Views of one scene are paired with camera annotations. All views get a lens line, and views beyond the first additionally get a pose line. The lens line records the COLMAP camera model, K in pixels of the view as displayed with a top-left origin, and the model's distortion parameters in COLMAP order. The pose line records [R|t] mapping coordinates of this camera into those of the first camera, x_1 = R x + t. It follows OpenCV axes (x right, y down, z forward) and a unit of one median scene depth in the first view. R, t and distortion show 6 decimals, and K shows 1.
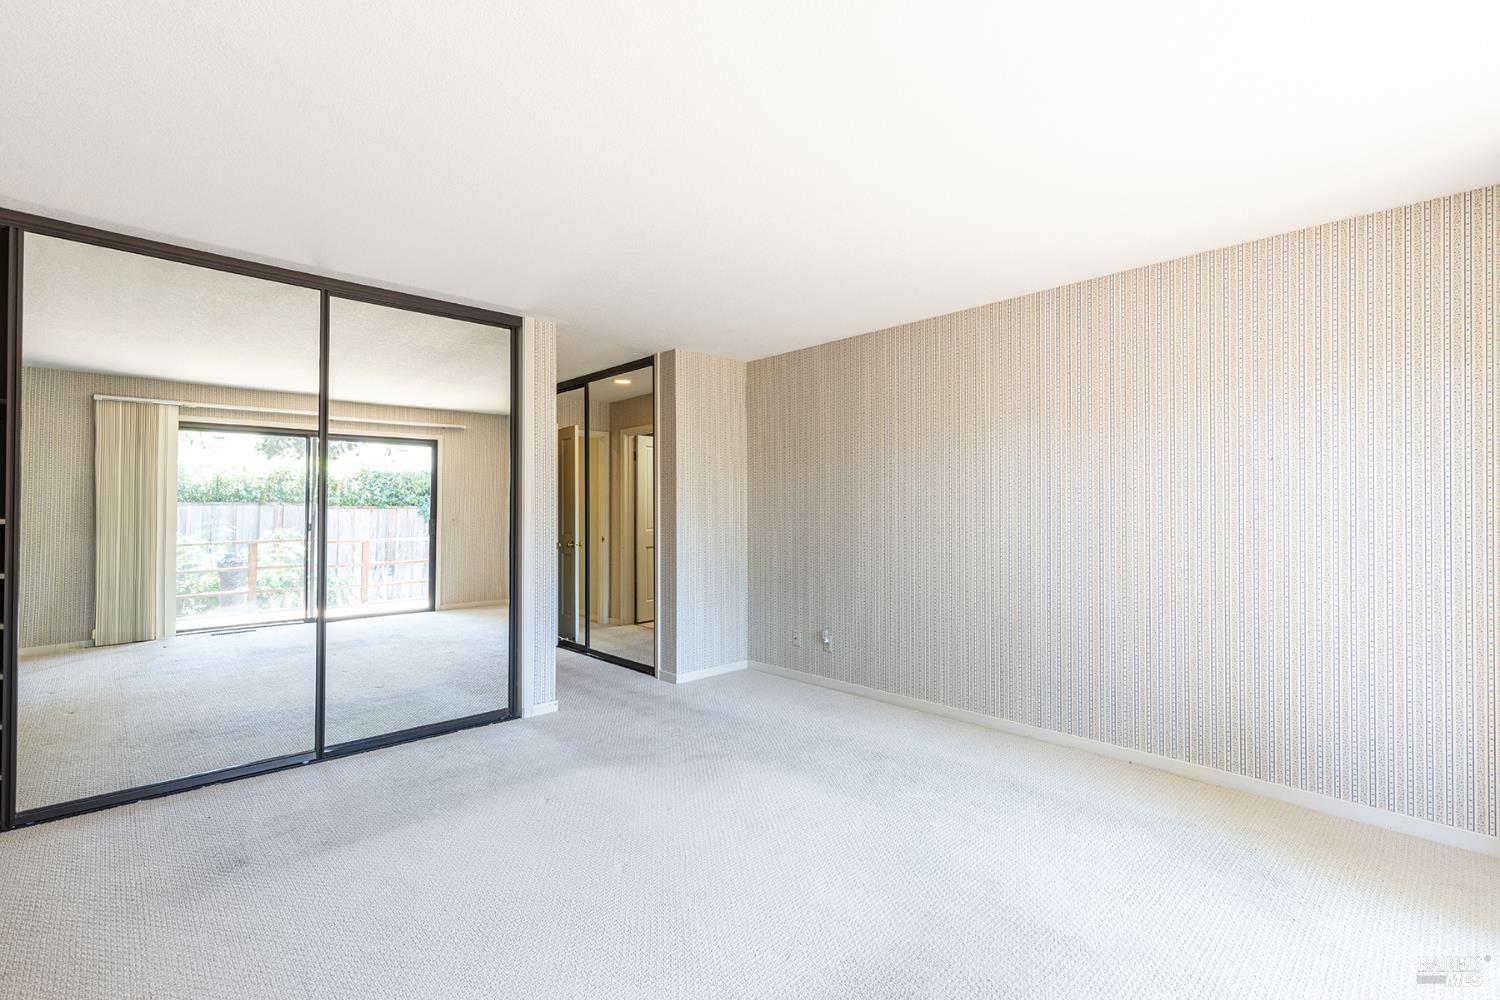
lens RADIAL K [[674.5, 0, 754.8], [0, 674.5, 499.9], [0, 0, 1]] dist [0.009928, -0.002546]
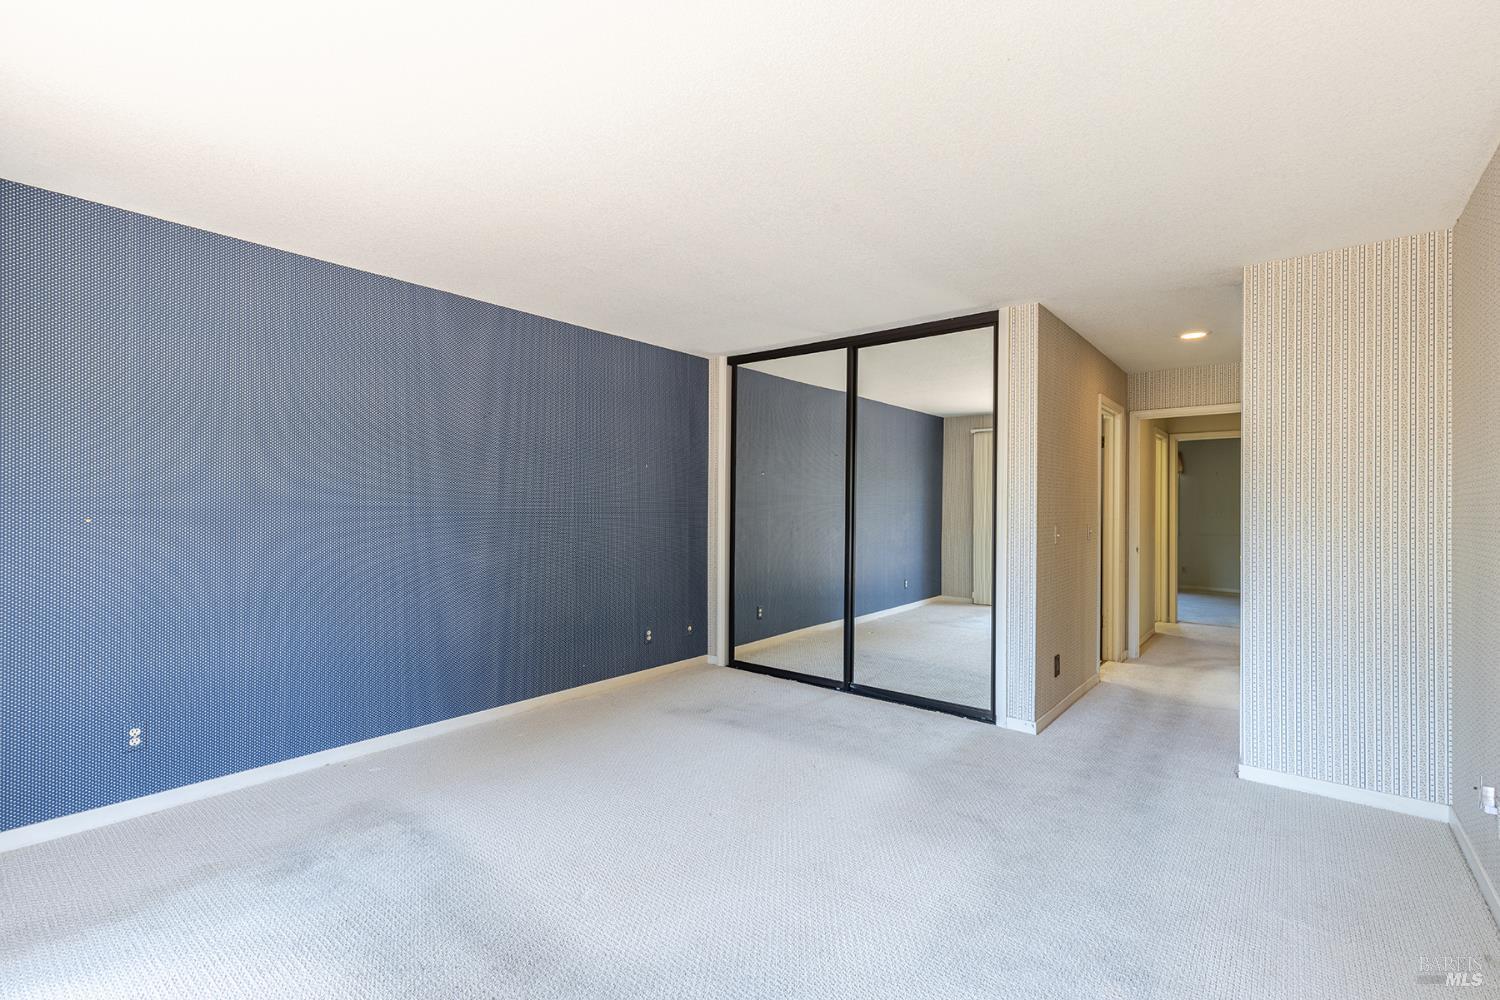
lens RADIAL K [[674.5, 0, 755.4], [0, 674.5, 503.9], [0, 0, 1]] dist [0.009928, -0.002546]
pose [[0.123812, -0.001377, -0.992305, 0.647778], [0.007229, 0.999974, -0.000486, 0.004445], [0.992279, -0.007113, 0.123819, 0.610256]]
